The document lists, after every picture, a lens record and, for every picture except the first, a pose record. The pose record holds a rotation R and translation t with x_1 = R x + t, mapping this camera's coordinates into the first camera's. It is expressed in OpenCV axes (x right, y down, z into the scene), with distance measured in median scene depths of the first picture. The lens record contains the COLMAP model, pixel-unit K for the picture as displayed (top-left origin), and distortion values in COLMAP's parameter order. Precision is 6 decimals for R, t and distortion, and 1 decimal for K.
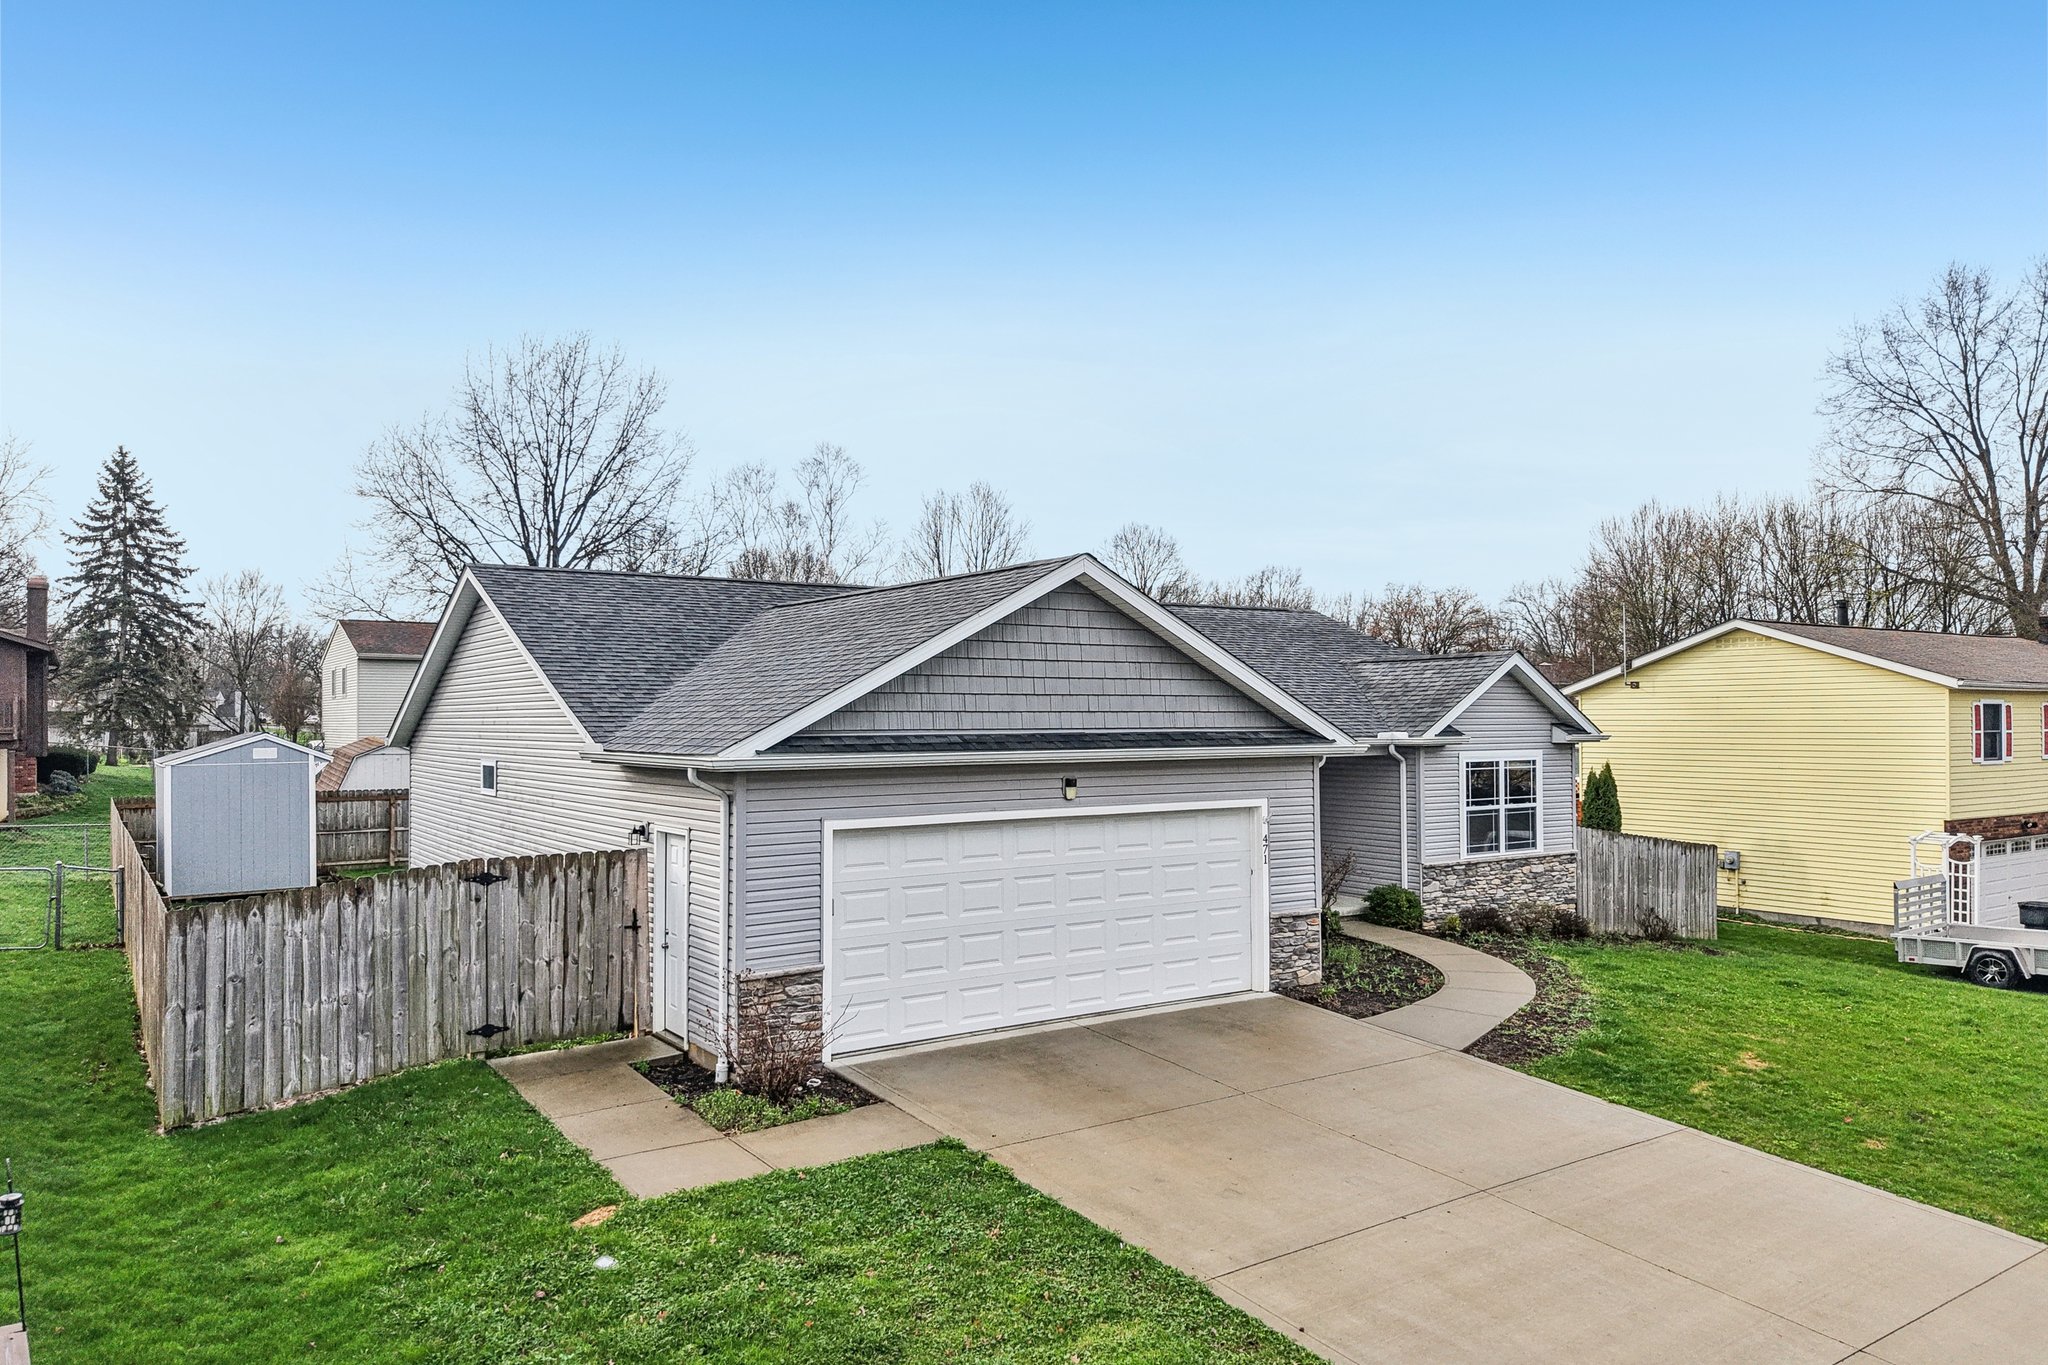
lens RADIAL K [[1447.0, 0, 1090.4], [0, 1447.0, 677.4], [0, 0, 1]] dist [0.005041, -0.000765]
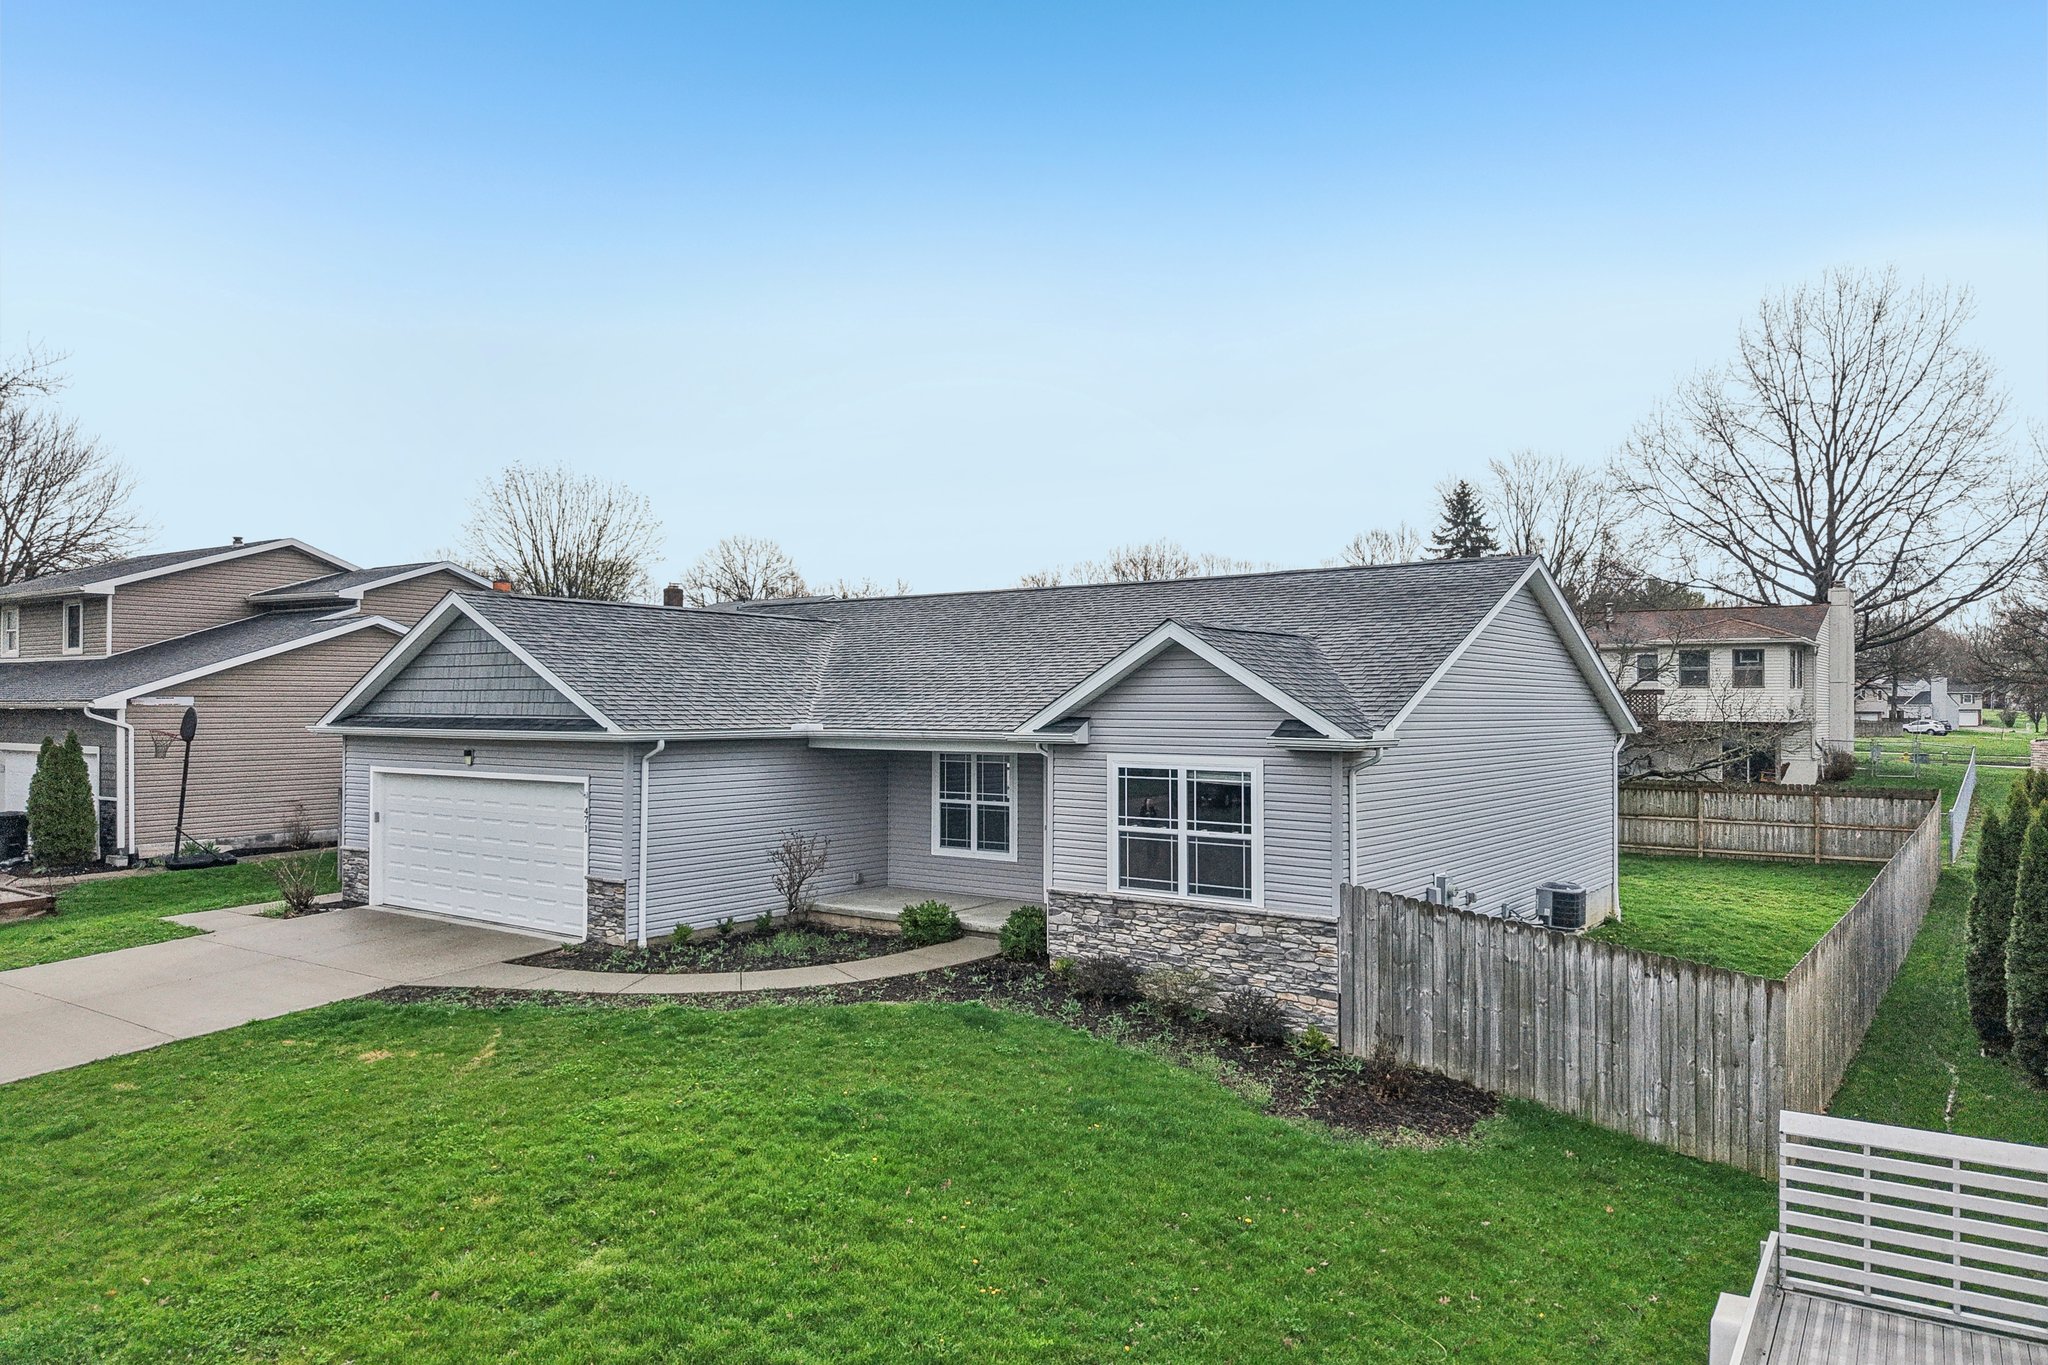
lens RADIAL K [[1371.4, 0, 1024.0], [0, 1371.4, 682.5], [0, 0, 1]] dist [0.007299, -0.001185]
pose [[0.292929, -0.005573, -0.956118, 1.272314], [0.027798, 0.999610, 0.002690, 0.013995], [0.955730, -0.027366, 0.292970, 1.003559]]
